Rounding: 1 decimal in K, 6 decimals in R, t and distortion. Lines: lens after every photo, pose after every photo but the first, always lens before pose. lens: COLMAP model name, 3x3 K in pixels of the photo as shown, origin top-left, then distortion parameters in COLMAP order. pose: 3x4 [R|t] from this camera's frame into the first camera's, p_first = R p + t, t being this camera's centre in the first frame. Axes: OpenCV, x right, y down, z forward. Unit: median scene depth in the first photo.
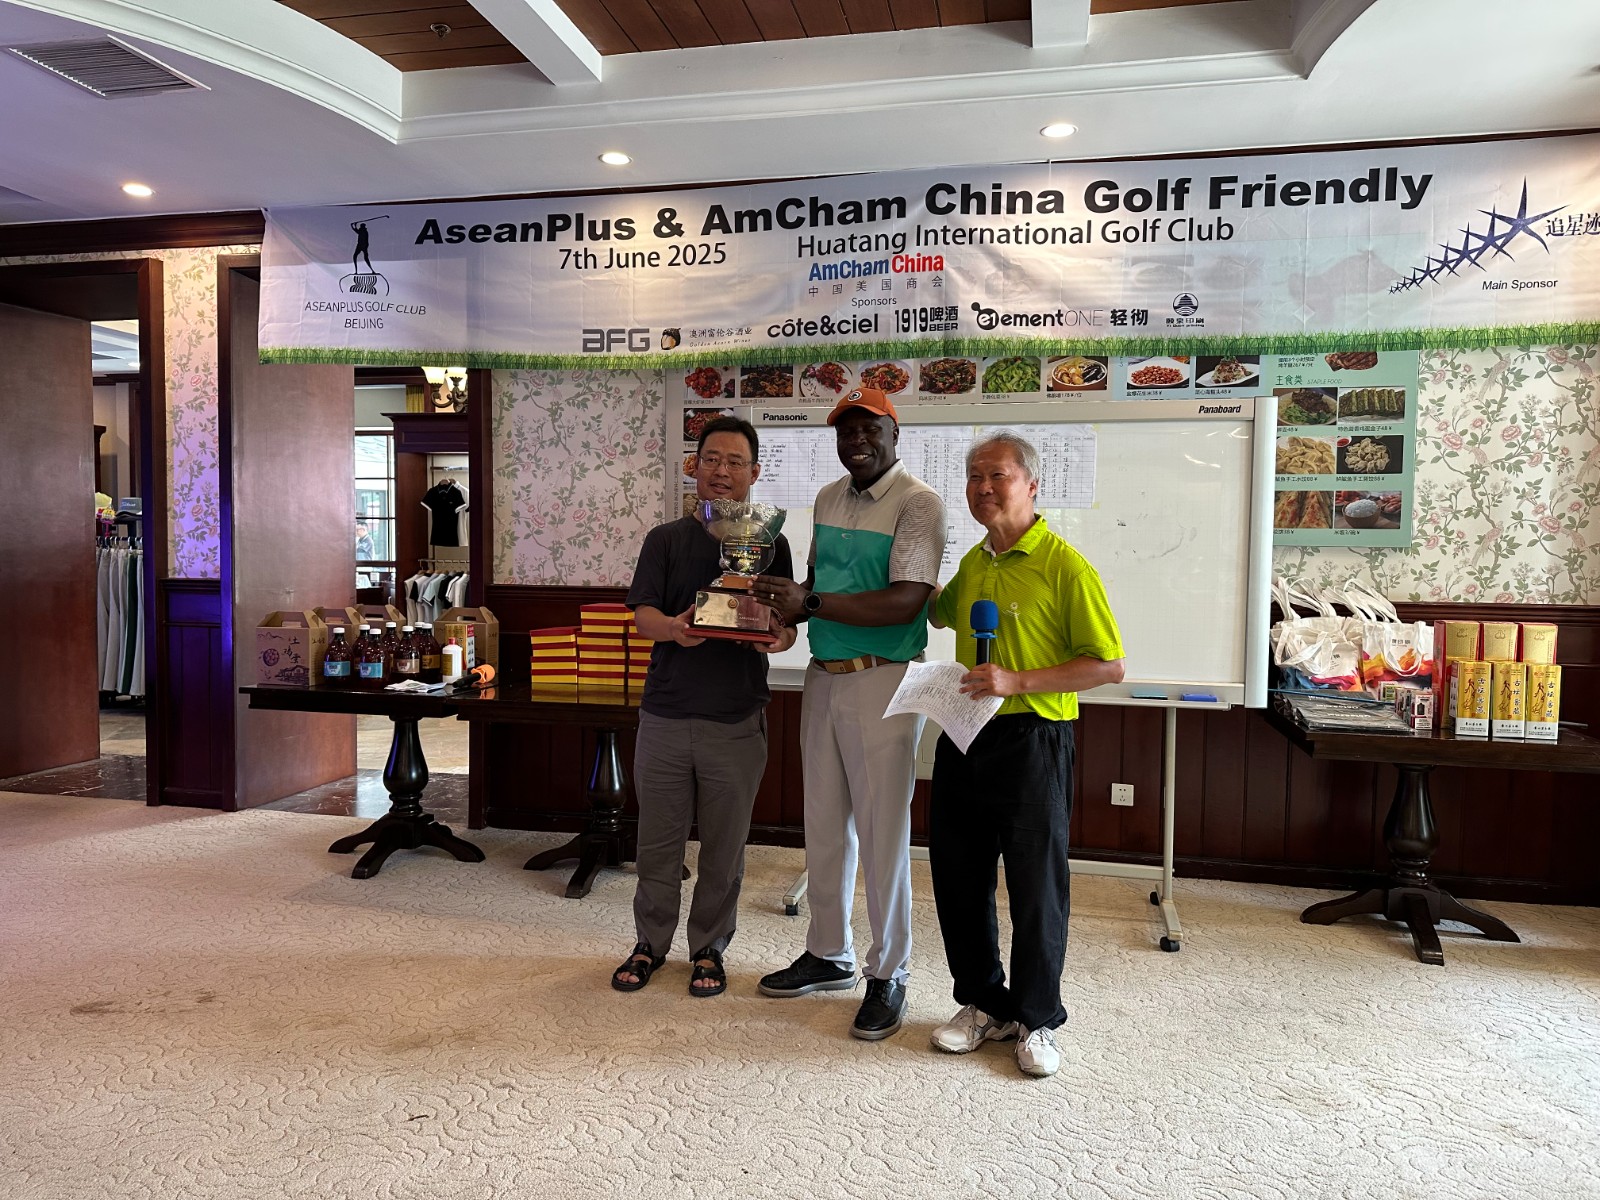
lens RADIAL K [[1131.8, 0, 795.3], [0, 1131.8, 613.2], [0, 0, 1]] dist [0.040239, -0.058008]
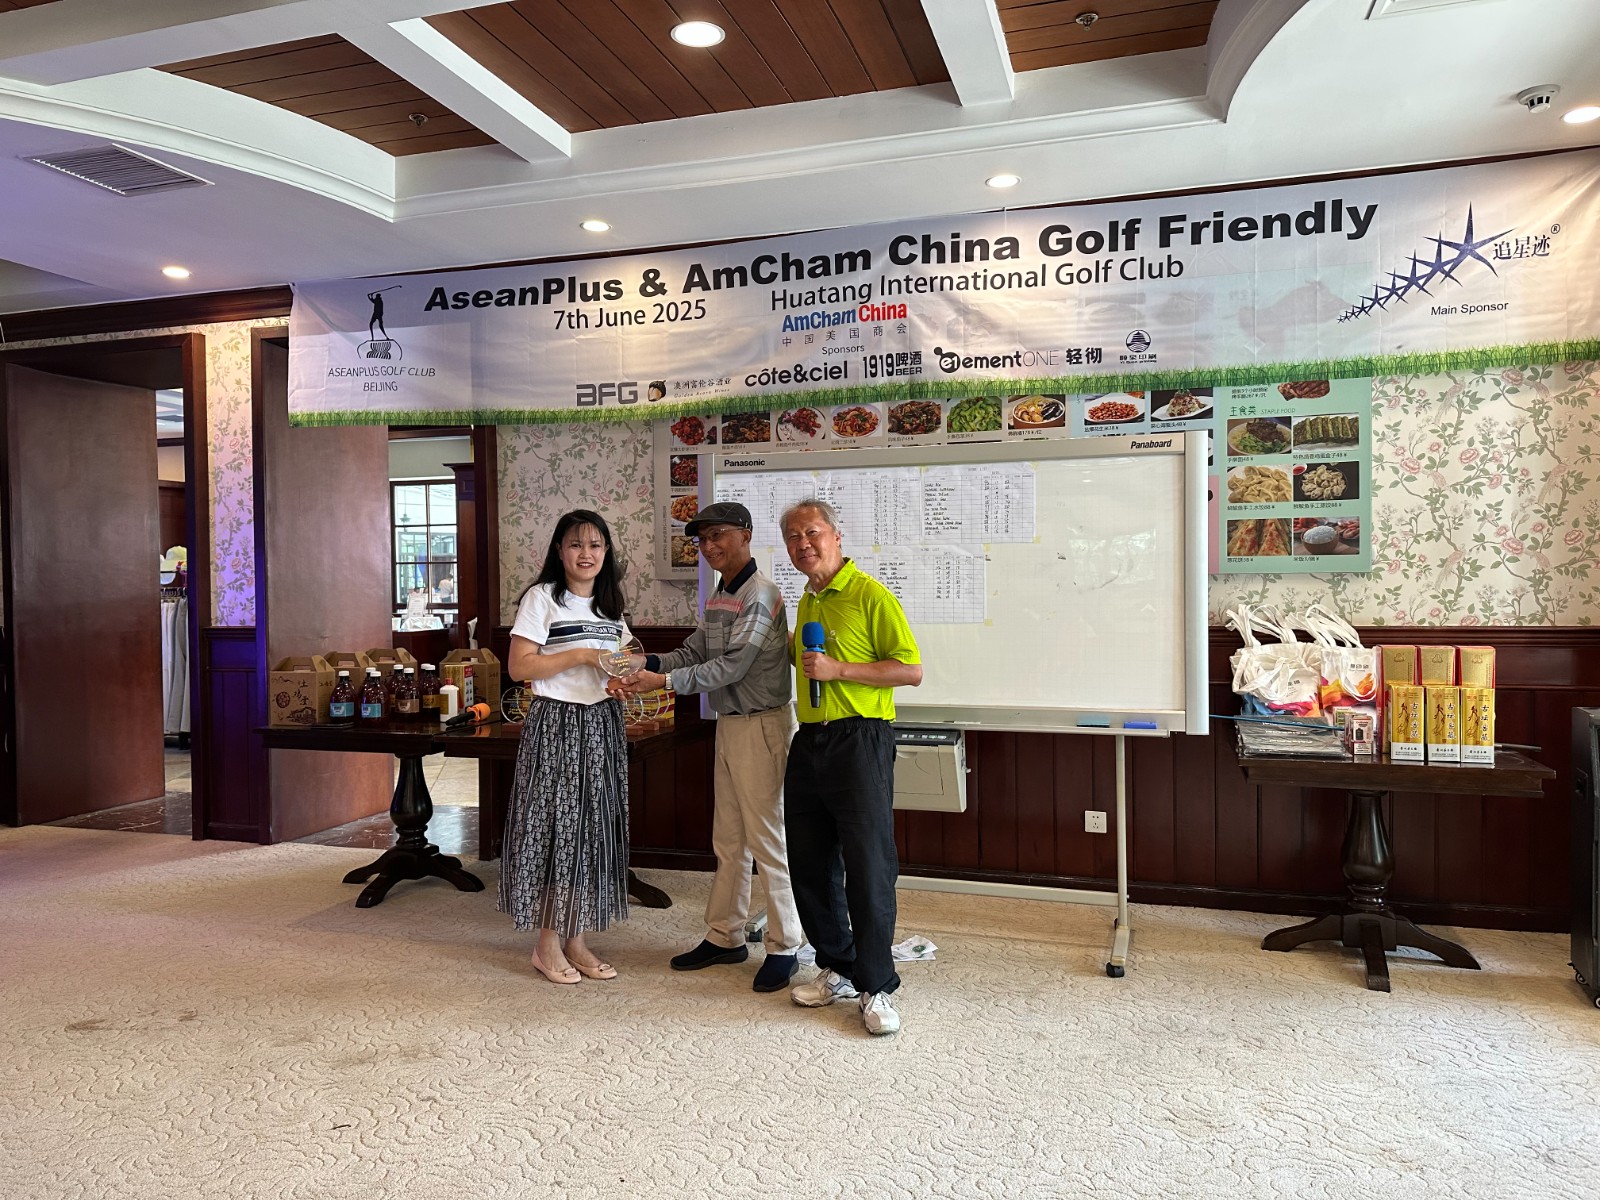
lens RADIAL K [[1131.8, 0, 812.7], [0, 1131.8, 603.3], [0, 0, 1]] dist [0.040239, -0.058008]
pose [[0.996897, -0.022431, -0.075455, 0.120546], [0.019717, 0.999138, -0.036532, -0.003268], [0.076209, 0.034931, 0.996480, -0.035579]]
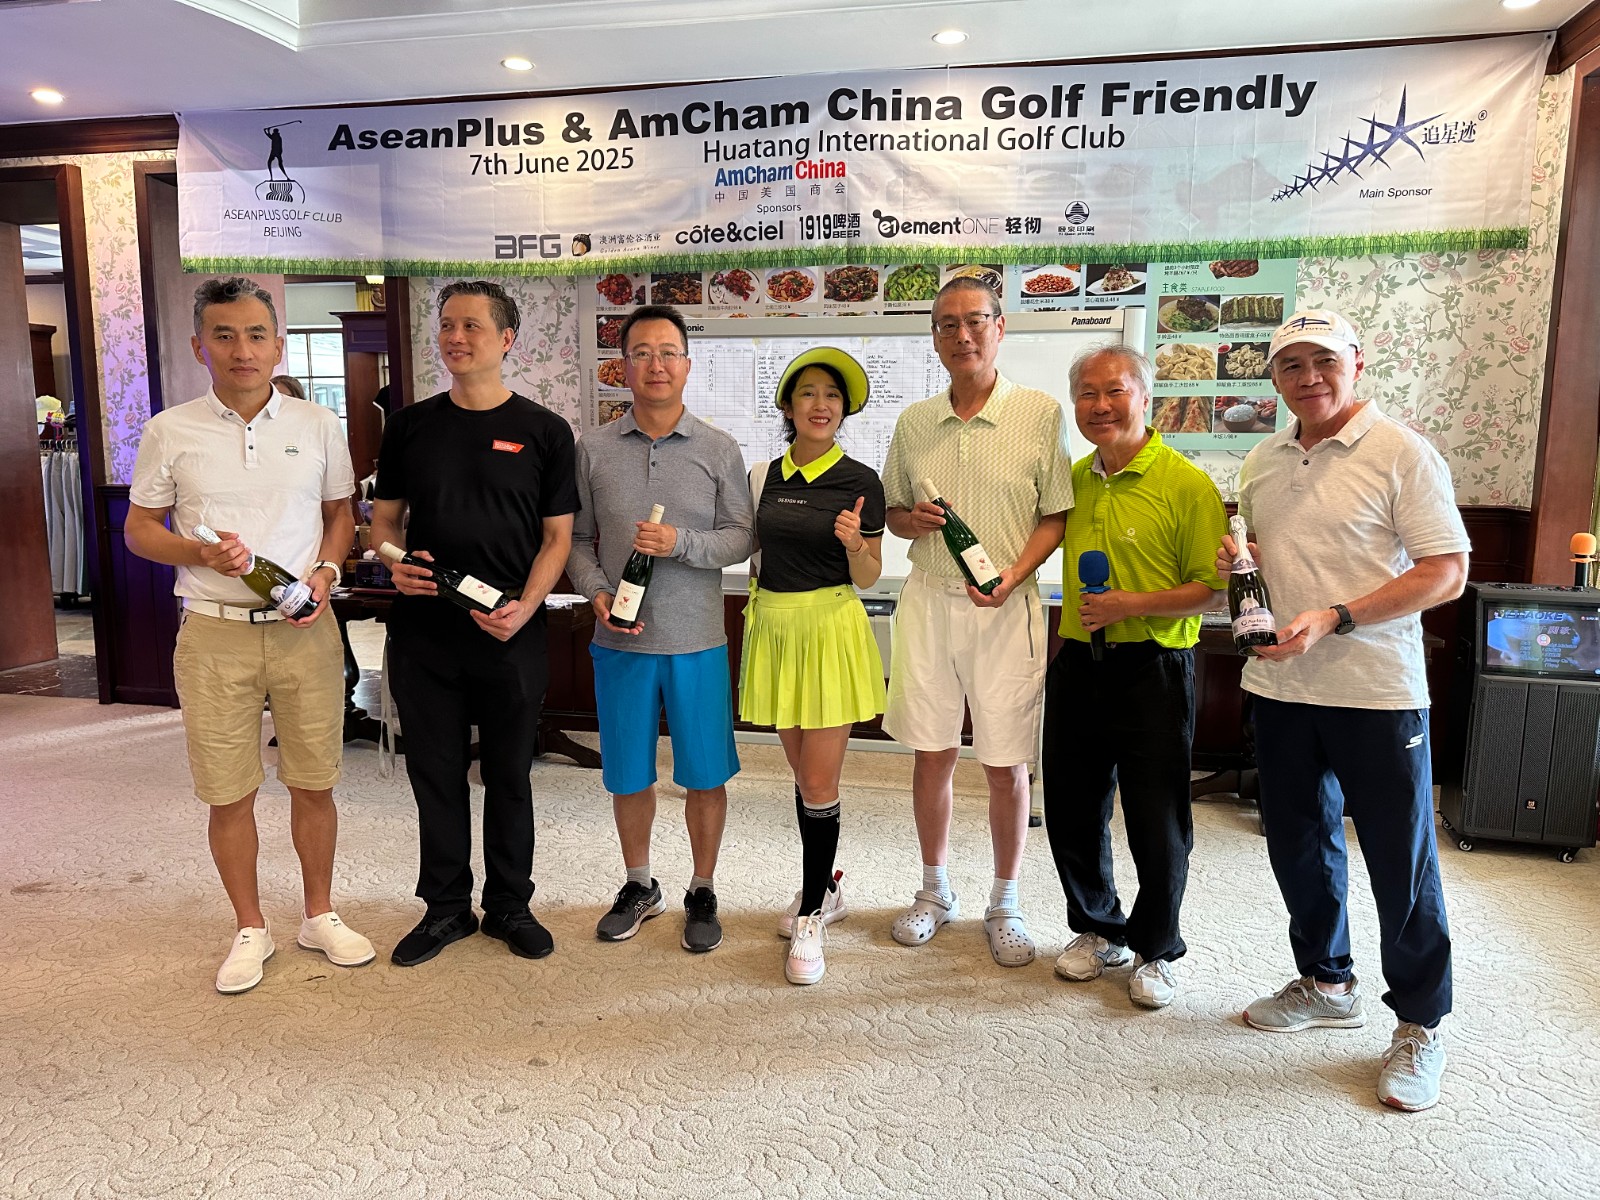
lens RADIAL K [[1131.8, 0, 801.9], [0, 1131.8, 614.6], [0, 0, 1]] dist [0.040239, -0.058008]
pose [[0.999889, -0.007956, 0.012586, 0.078237], [0.006721, 0.995426, 0.095294, -0.009932], [-0.013287, -0.095199, 0.995370, -0.051671]]
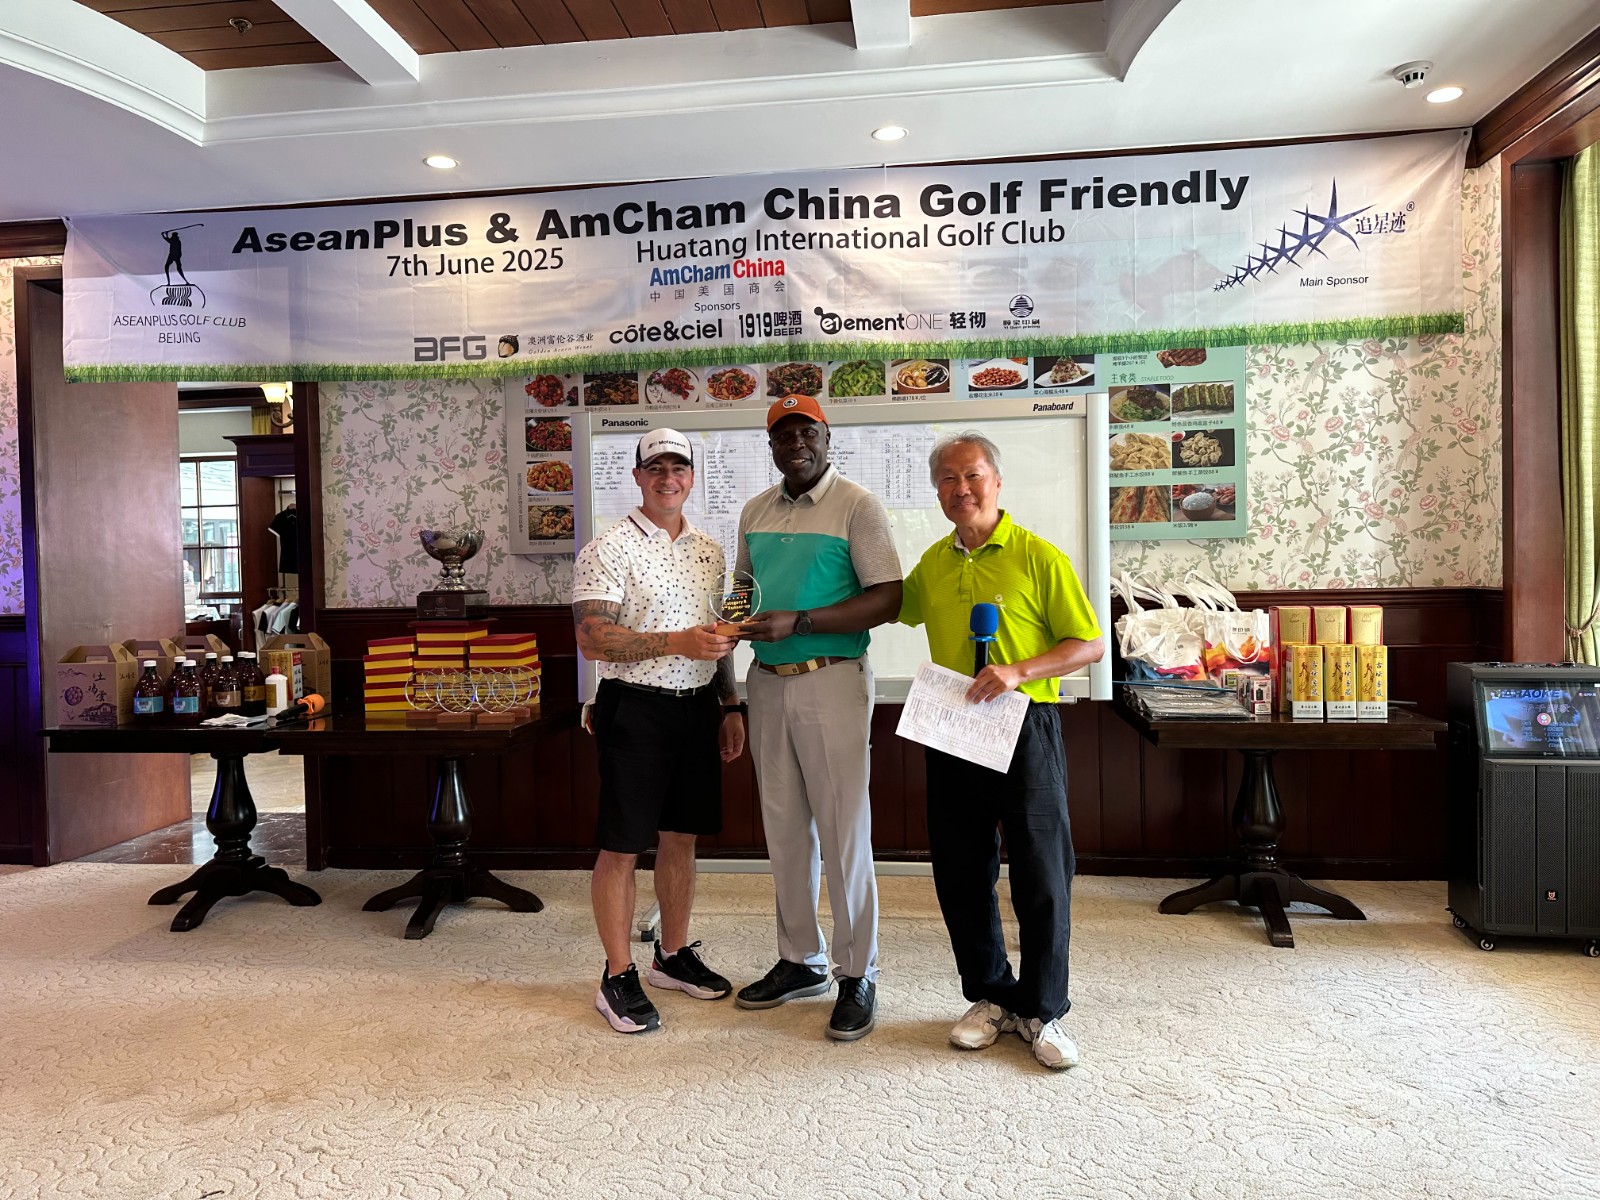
lens RADIAL K [[1131.8, 0, 799.8], [0, 1131.8, 594.7], [0, 0, 1]] dist [0.040239, -0.058008]
pose [[0.994342, -0.036897, 0.099614, 0.035526], [0.039843, 0.998820, -0.027756, 0.005845], [-0.098473, 0.031568, 0.994639, 0.022238]]
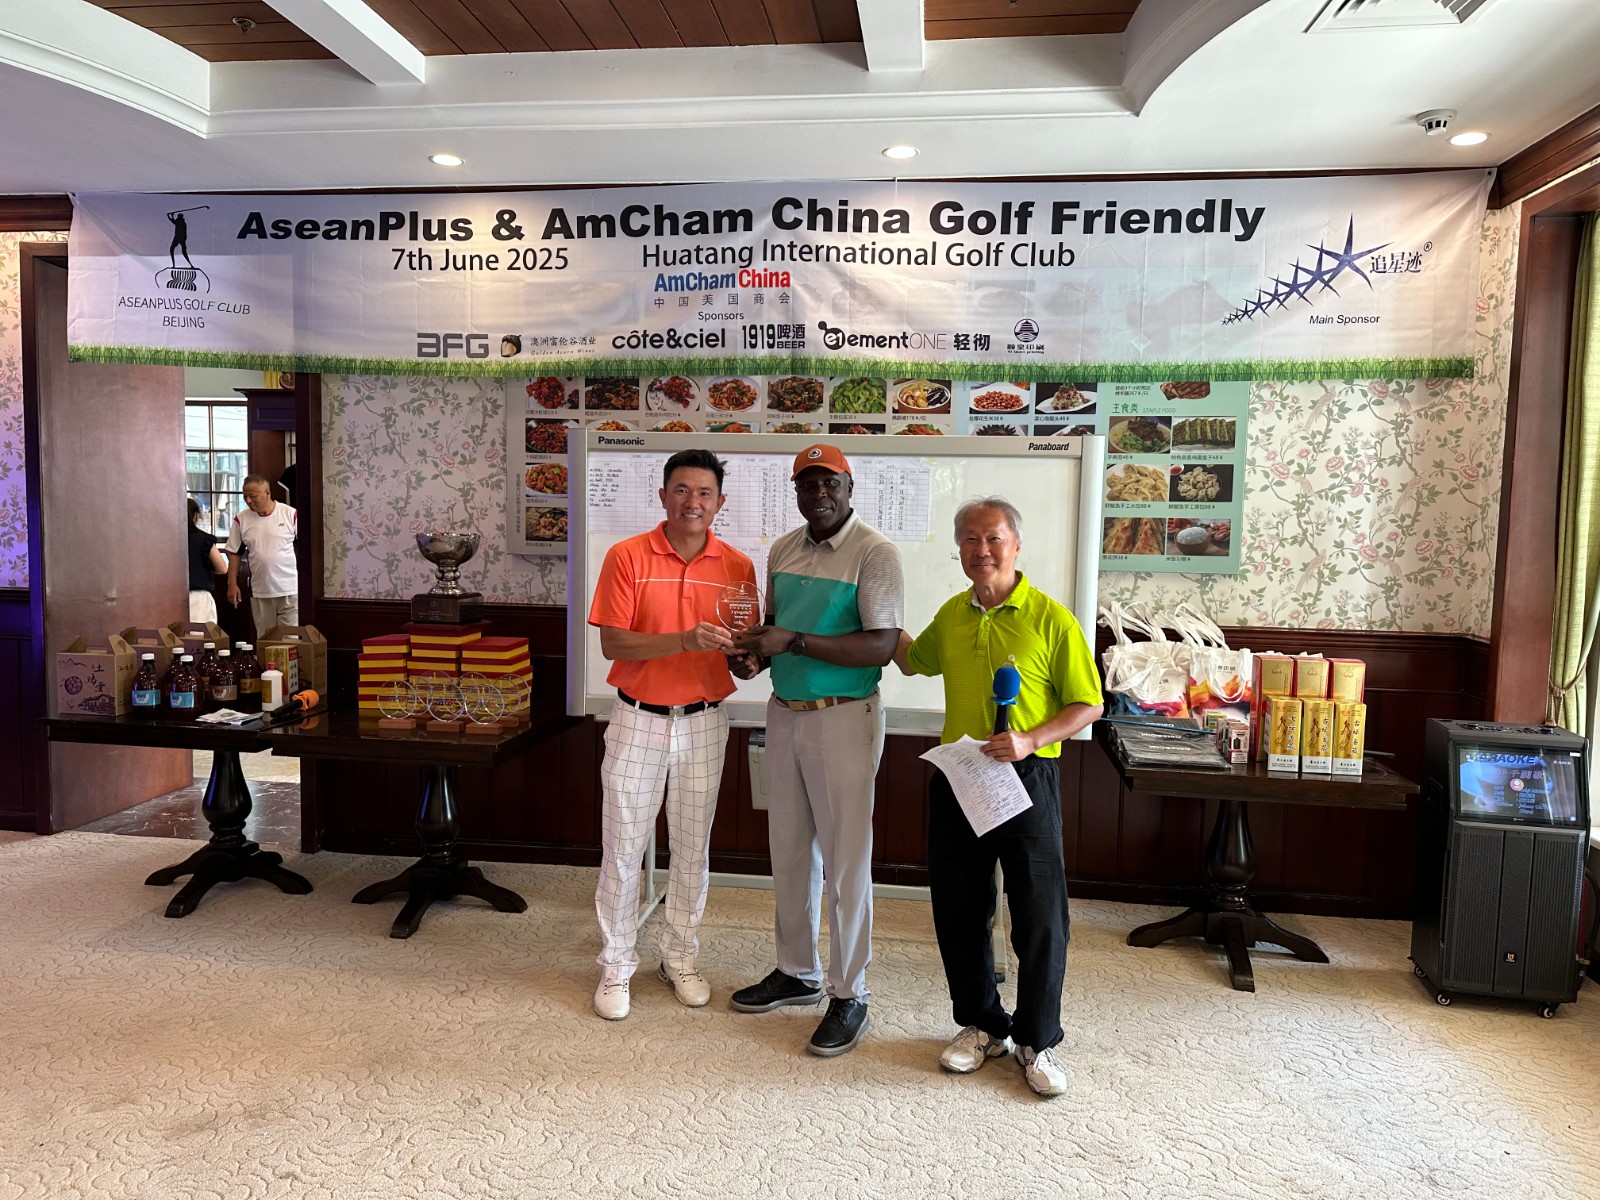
lens RADIAL K [[1131.8, 0, 800.2], [0, 1131.8, 600.9], [0, 0, 1]] dist [0.040239, -0.058008]
pose [[0.996188, 0.000652, 0.087233, 0.055370], [-0.003145, 0.999590, 0.028443, -0.059551], [-0.087179, -0.028609, 0.995782, 0.013572]]
